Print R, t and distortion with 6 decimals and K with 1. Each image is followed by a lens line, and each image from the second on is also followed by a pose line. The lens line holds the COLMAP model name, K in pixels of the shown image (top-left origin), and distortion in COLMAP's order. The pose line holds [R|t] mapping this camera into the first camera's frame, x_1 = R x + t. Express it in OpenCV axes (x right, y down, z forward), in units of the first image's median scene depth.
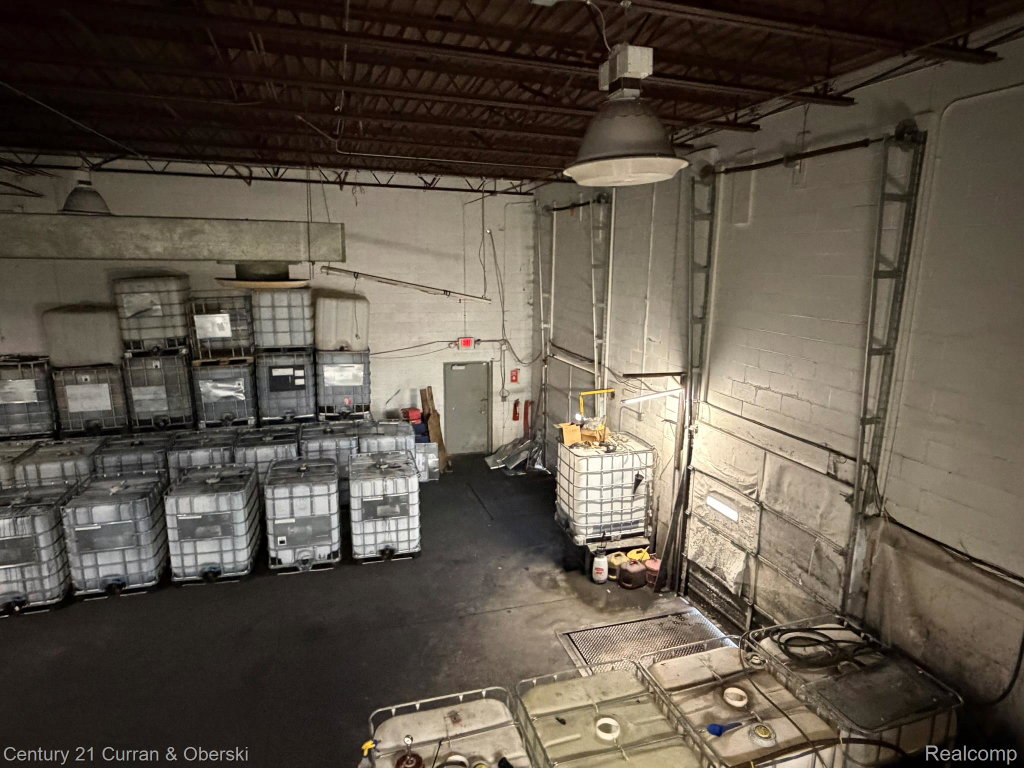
lens RADIAL K [[608.8, 0, 518.1], [0, 608.8, 386.9], [0, 0, 1]] dist [-0.001709, 0.002123]
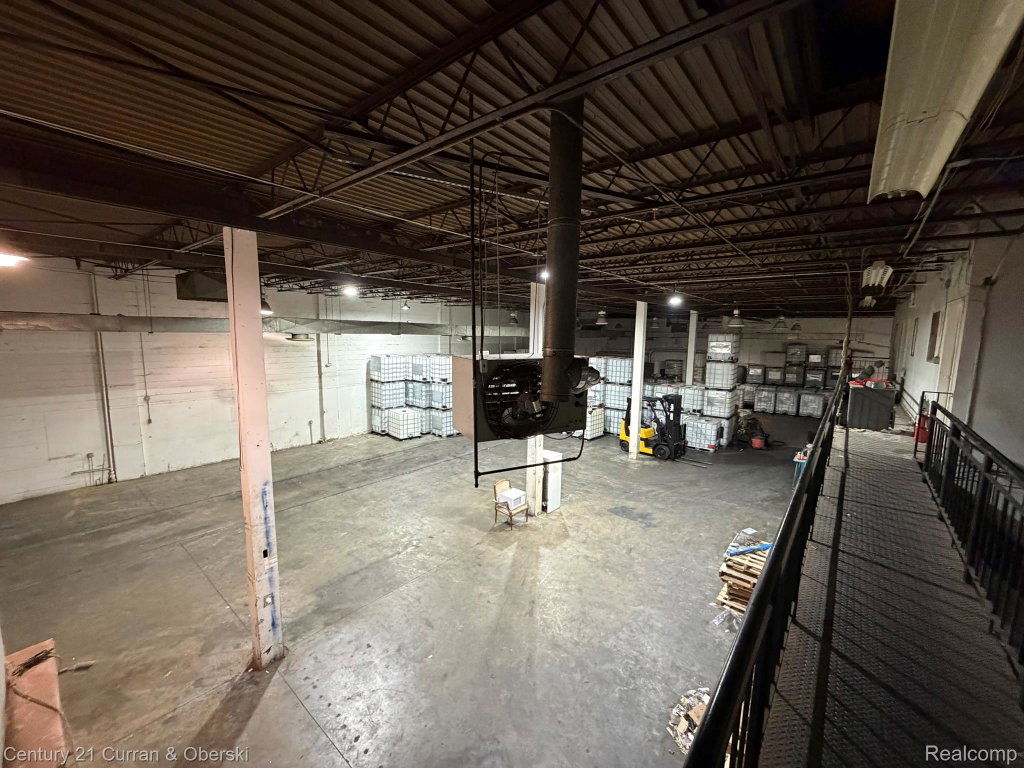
lens RADIAL K [[407.0, 0, 509.0], [0, 407.0, 384.8], [0, 0, 1]] dist [-0.001586, -0.000148]
pose [[0.532431, 0.098744, -0.840694, 0.578095], [-0.177126, 0.984182, 0.003420, 0.377576], [0.827734, 0.147088, 0.541500, -1.815819]]
